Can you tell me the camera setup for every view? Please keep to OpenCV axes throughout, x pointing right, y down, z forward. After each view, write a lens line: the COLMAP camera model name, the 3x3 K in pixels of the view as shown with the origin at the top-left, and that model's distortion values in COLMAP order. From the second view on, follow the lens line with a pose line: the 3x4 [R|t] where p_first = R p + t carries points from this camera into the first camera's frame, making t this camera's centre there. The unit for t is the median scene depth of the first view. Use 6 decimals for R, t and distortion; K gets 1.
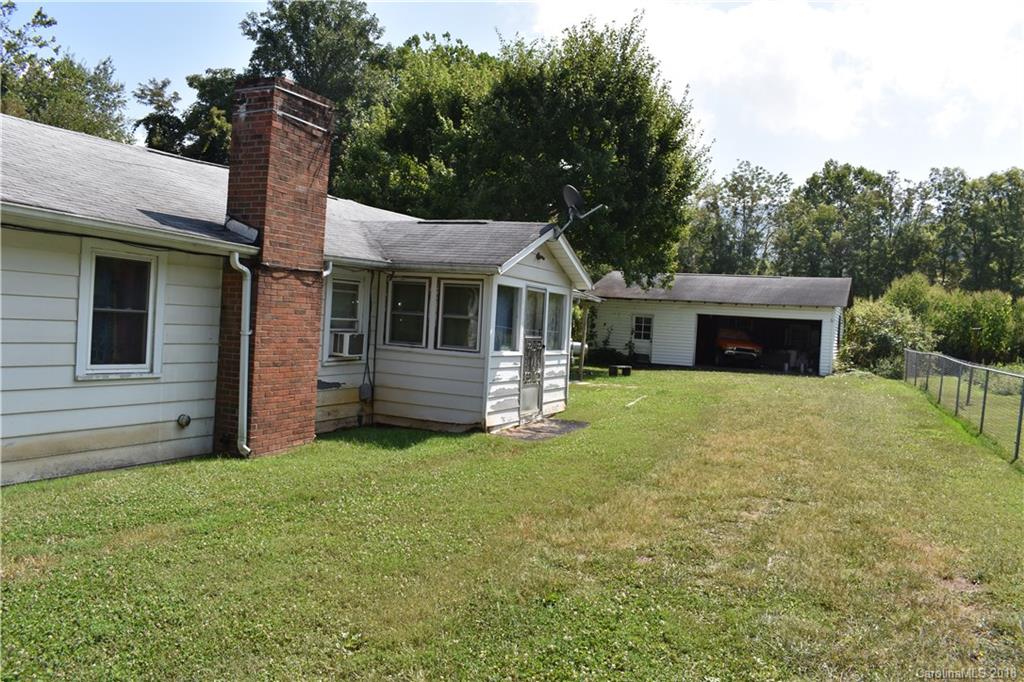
lens RADIAL K [[800.7, 0, 512.0], [0, 800.7, 341.0], [0, 0, 1]] dist [-0.095489, 0.016703]
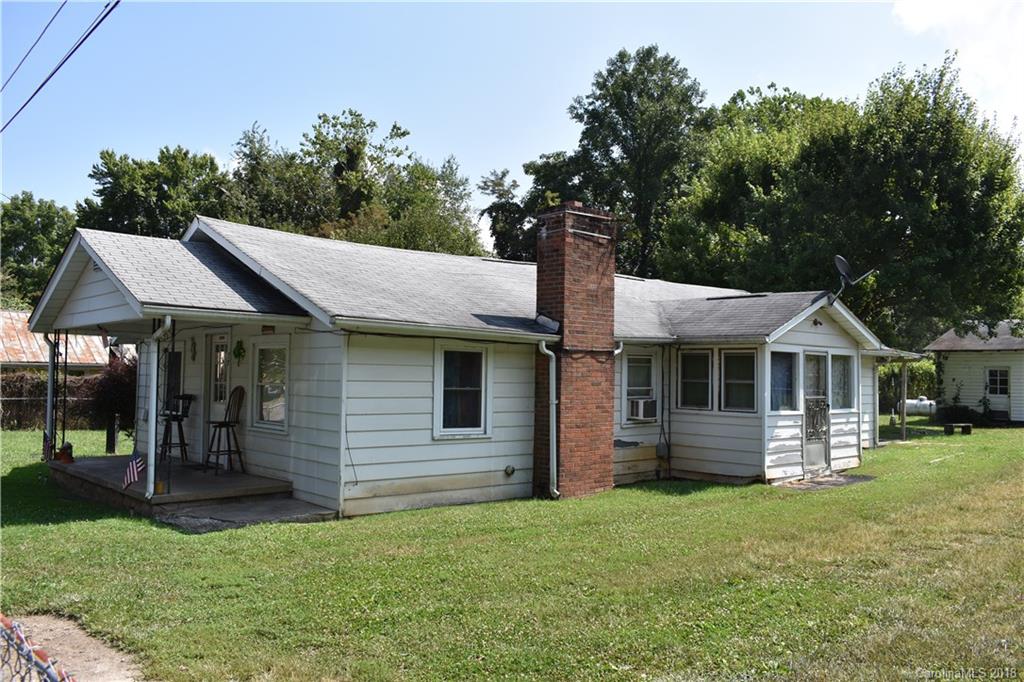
lens RADIAL K [[863.7, 0, 512.0], [0, 863.7, 341.0], [0, 0, 1]] dist [-0.083725, 0.001077]
pose [[0.910545, -0.062575, -0.408647, 0.068514], [0.029936, 0.995863, -0.085792, 0.003386], [0.412325, 0.065884, 0.908651, -0.116718]]
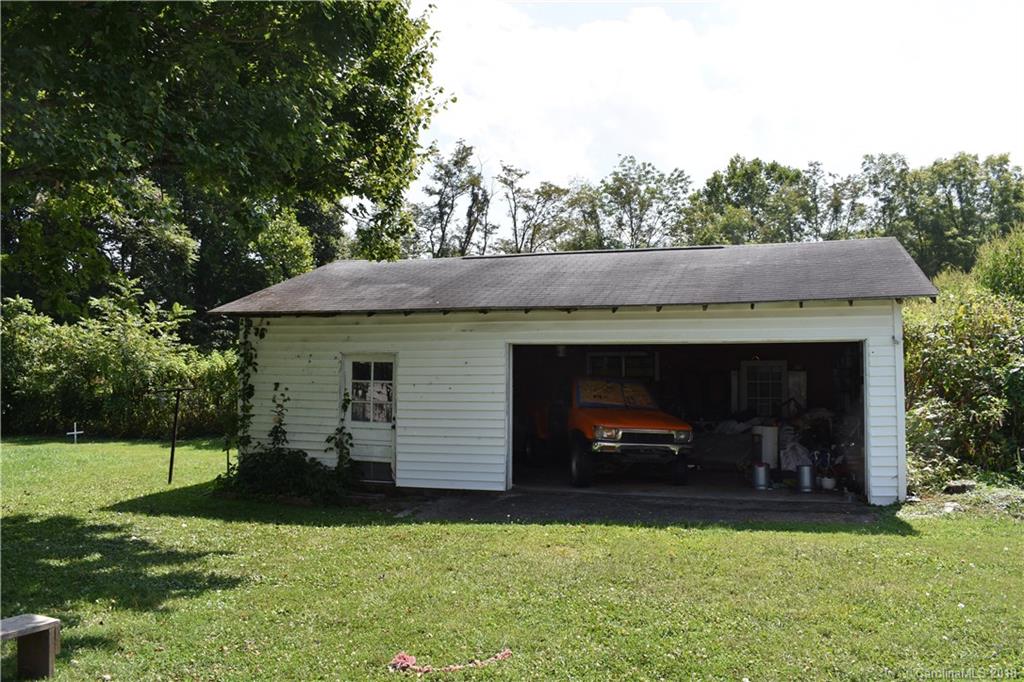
lens RADIAL K [[863.7, 0, 512.0], [0, 863.7, 341.0], [0, 0, 1]] dist [-0.083725, 0.001077]
pose [[0.989290, -0.048351, 0.137723, 0.221892], [0.057270, 0.996459, -0.061555, -0.014130], [-0.134260, 0.068783, 0.988556, 0.758836]]
